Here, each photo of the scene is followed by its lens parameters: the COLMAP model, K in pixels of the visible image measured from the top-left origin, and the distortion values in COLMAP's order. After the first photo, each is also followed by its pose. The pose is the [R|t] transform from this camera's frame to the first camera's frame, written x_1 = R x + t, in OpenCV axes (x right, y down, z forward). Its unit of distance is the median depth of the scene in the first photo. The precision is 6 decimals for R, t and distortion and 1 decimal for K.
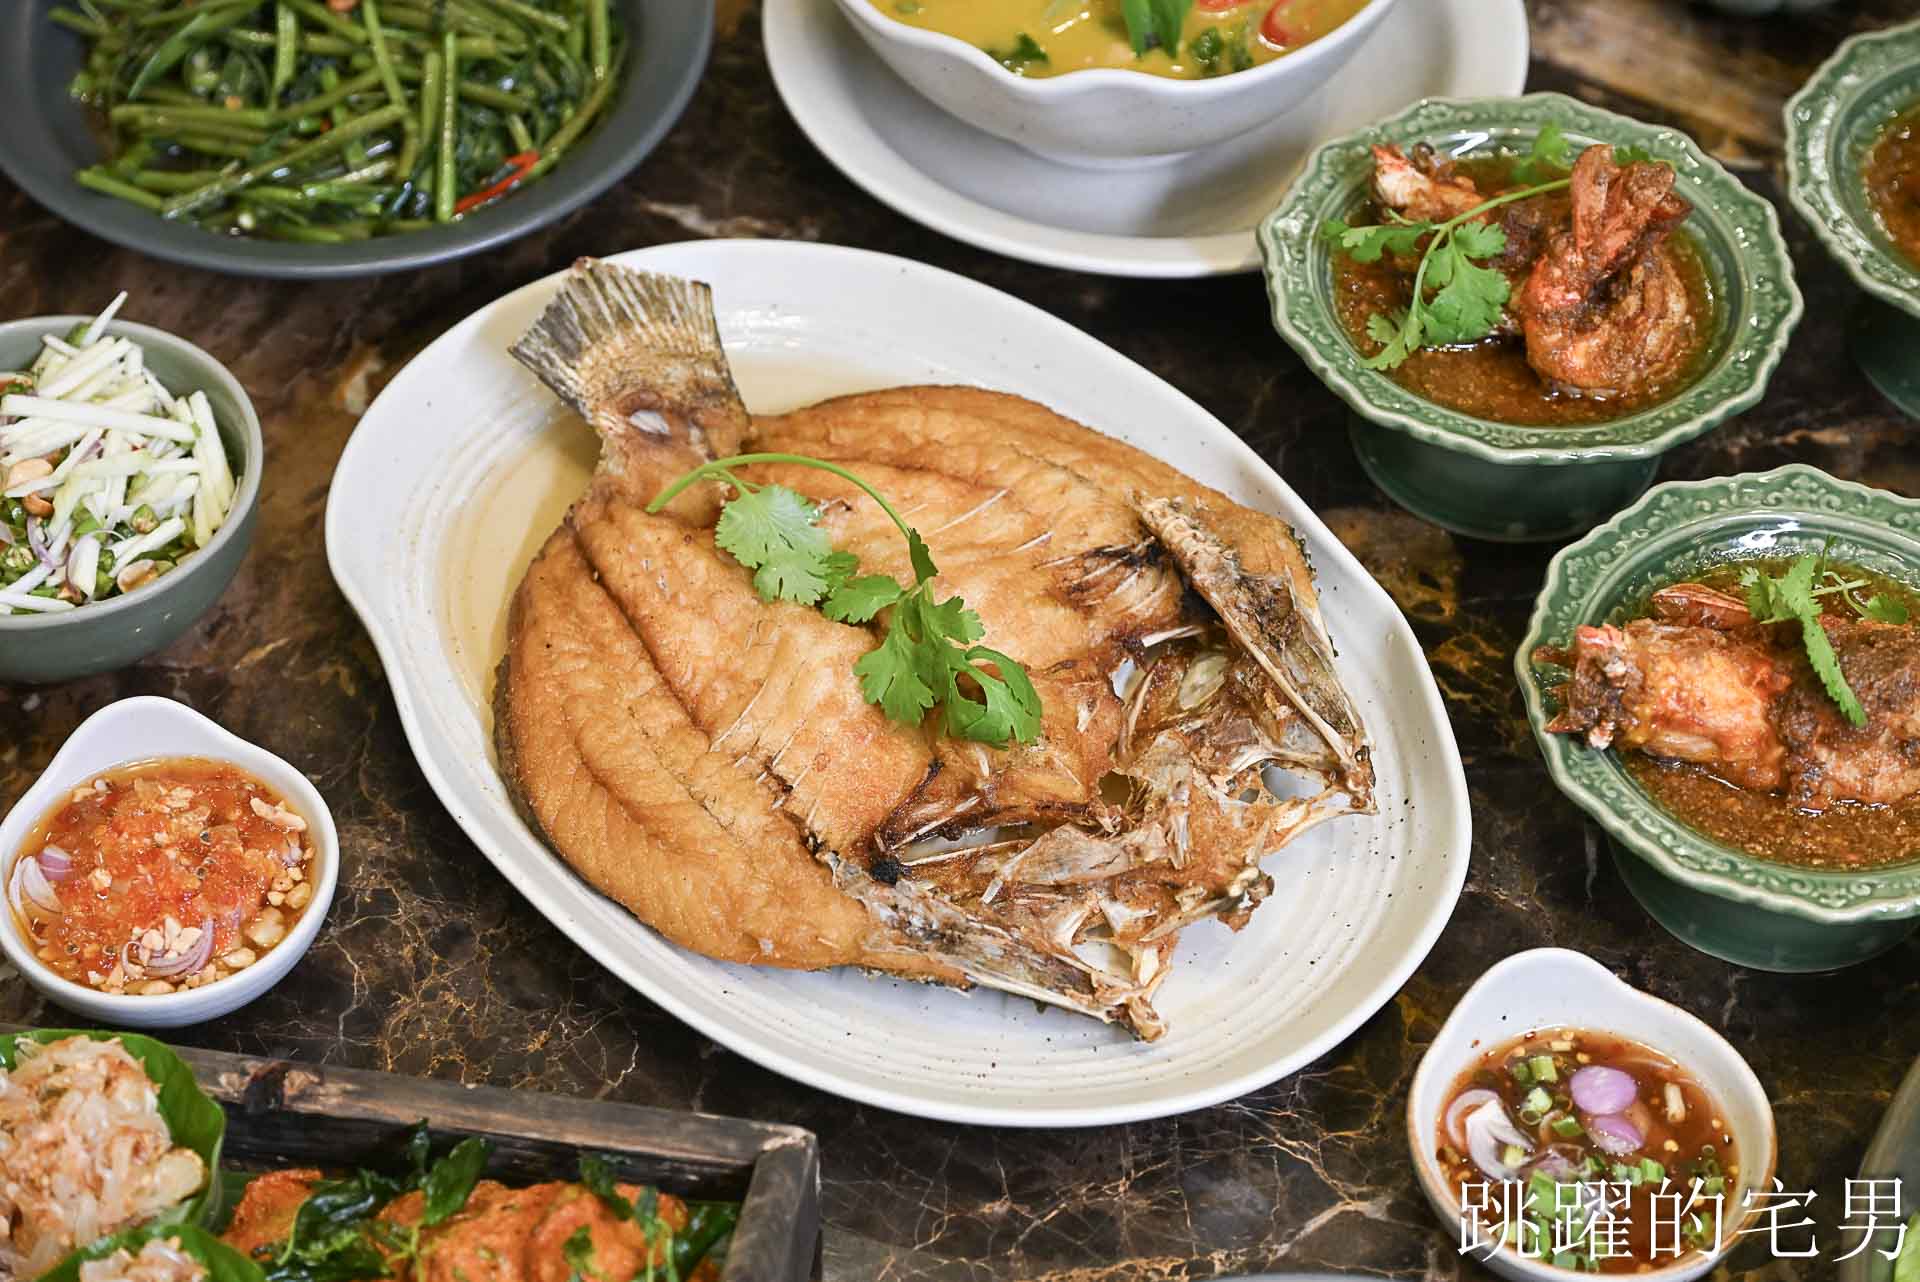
lens RADIAL K [[4105.2, 0, 954.5], [0, 4105.2, 642.2], [0, 0, 1]] dist [-0.008640, 0.000000]
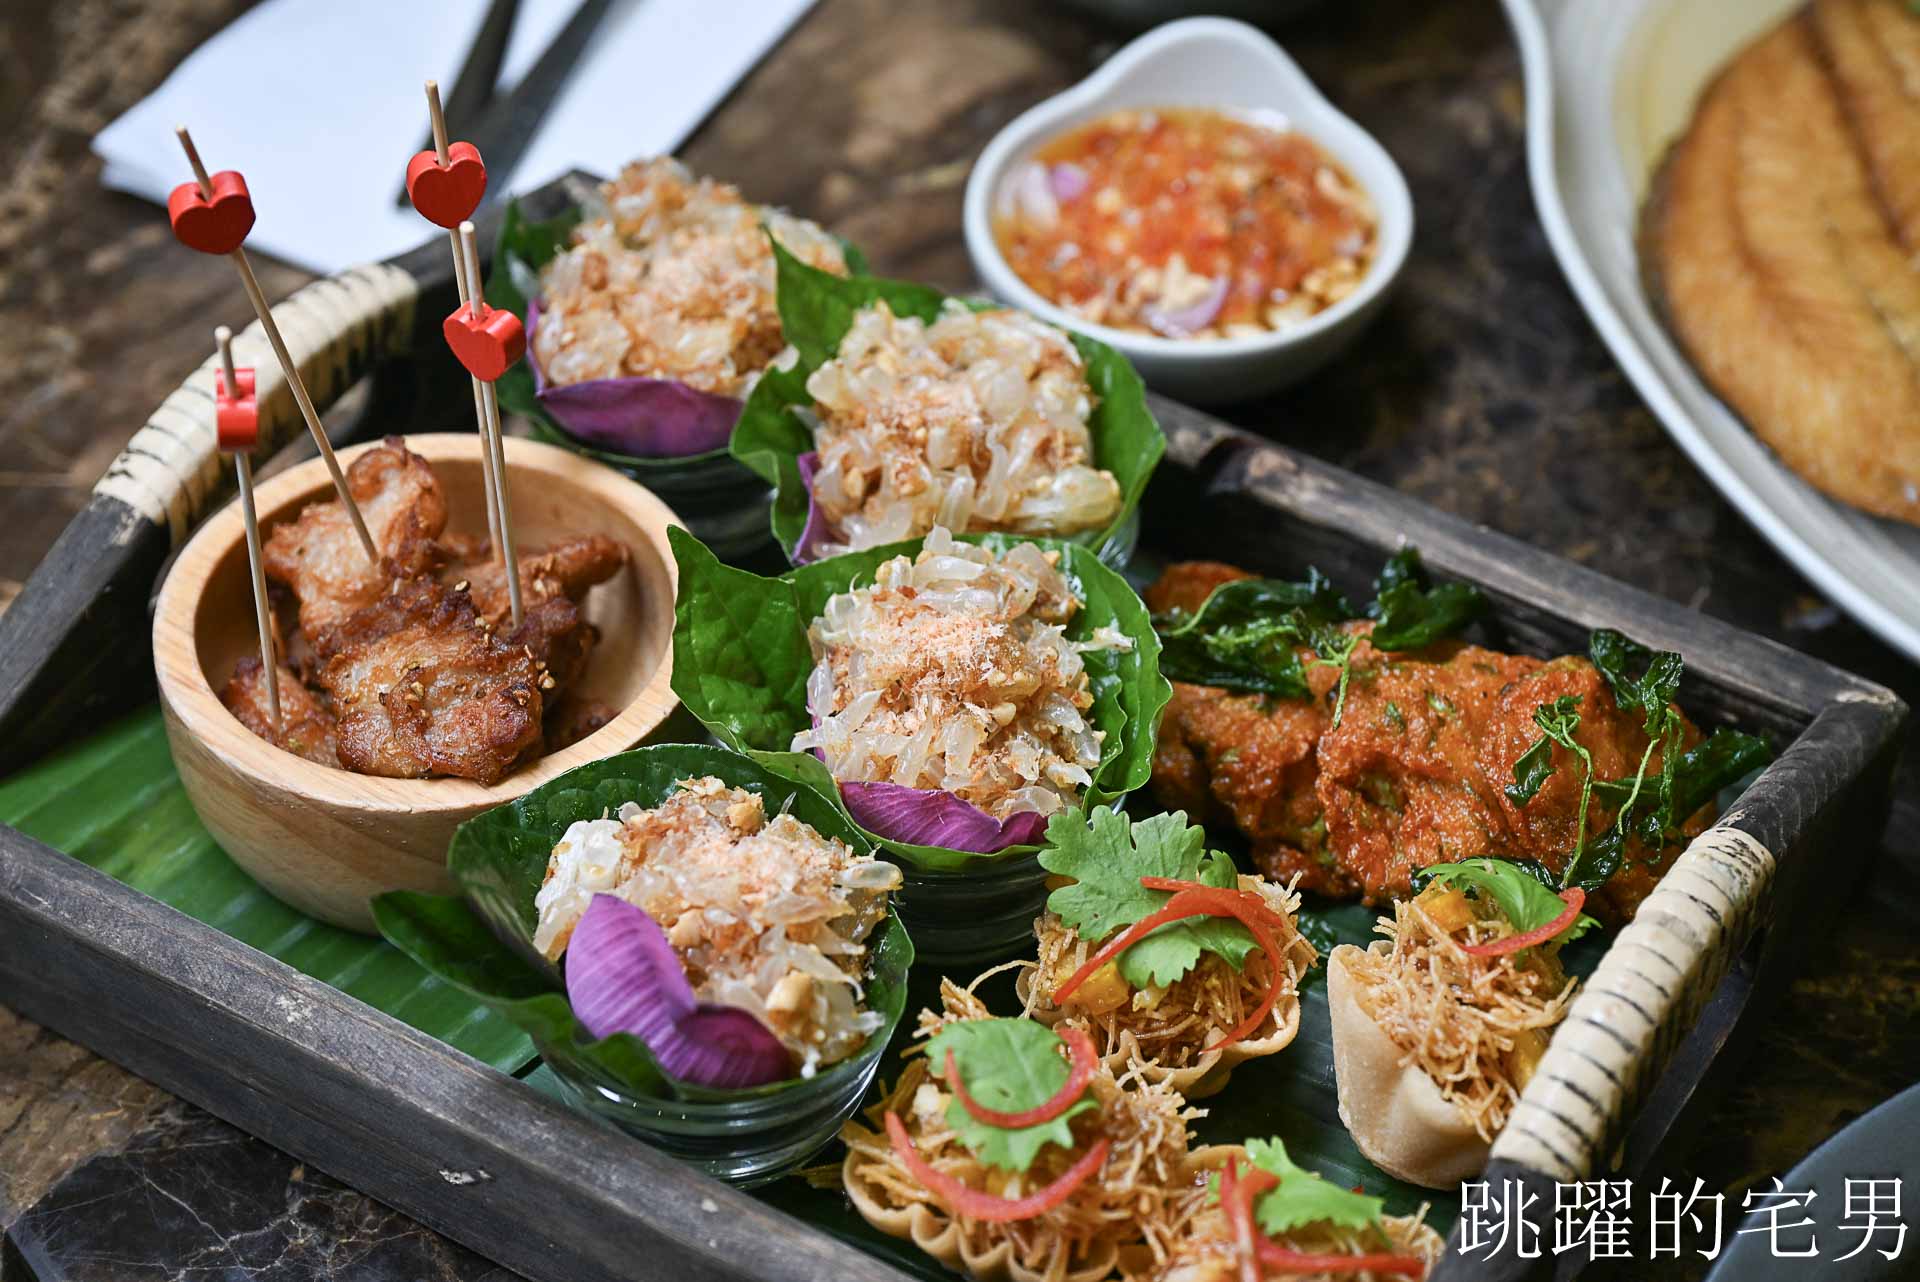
lens RADIAL K [[4105.2, 0, 959.2], [0, 4105.2, 649.1], [0, 0, 1]] dist [-0.008640, 0.000000]
pose [[0.919836, 0.269983, -0.284625, 0.014557], [-0.285193, 0.958388, -0.012586, 0.153420], [0.269383, 0.092750, 0.958556, 0.226917]]
